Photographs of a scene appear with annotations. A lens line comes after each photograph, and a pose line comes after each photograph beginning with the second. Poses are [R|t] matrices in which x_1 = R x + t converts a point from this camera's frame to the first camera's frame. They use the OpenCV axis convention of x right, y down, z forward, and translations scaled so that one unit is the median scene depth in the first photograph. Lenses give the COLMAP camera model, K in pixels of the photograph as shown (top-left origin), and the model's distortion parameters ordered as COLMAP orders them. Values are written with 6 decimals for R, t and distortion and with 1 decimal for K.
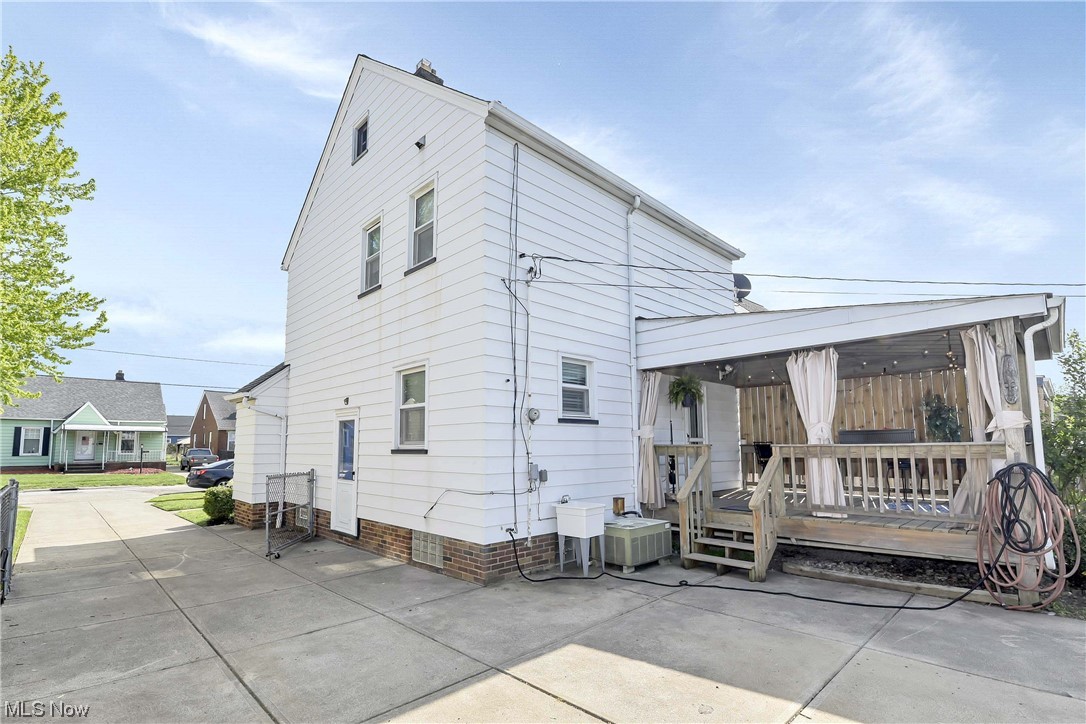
lens RADIAL K [[500.5, 0, 543.6], [0, 500.5, 397.1], [0, 0, 1]] dist [-0.000237, -0.000091]
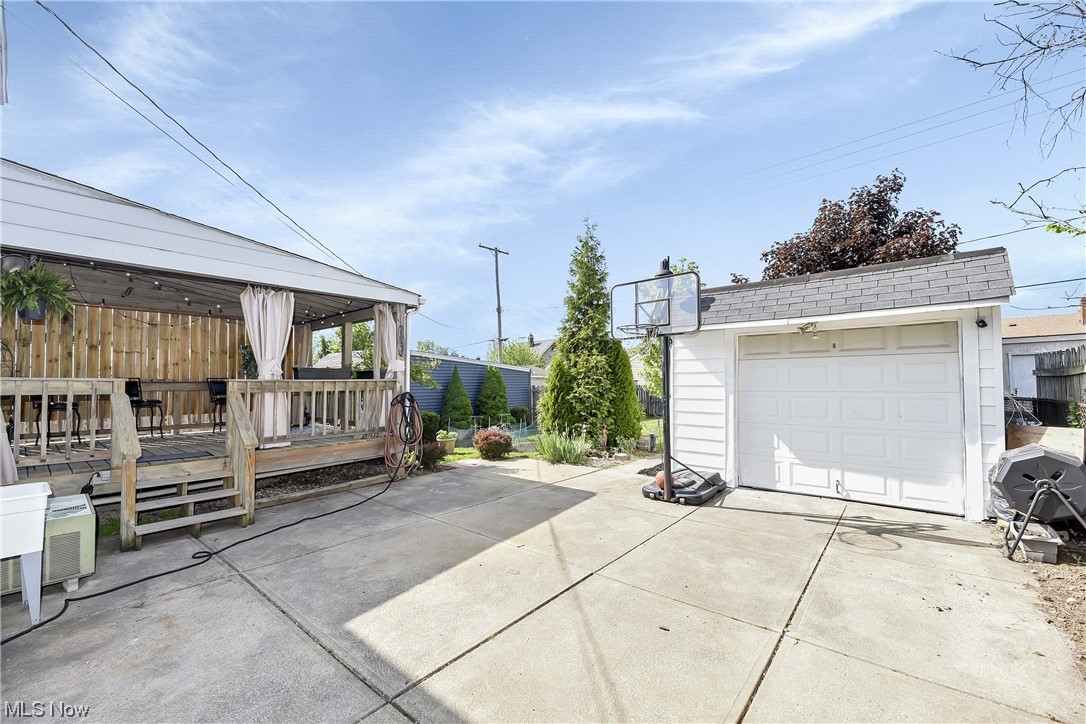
lens RADIAL K [[438.4, 0, 544.0], [0, 438.4, 370.7], [0, 0, 1]] dist [-0.002028, -0.000634]
pose [[-0.096791, 0.035171, 0.994683, -0.451636], [-0.091453, 0.994834, -0.044076, 0.068478], [-0.991094, -0.095233, -0.093075, 0.561179]]
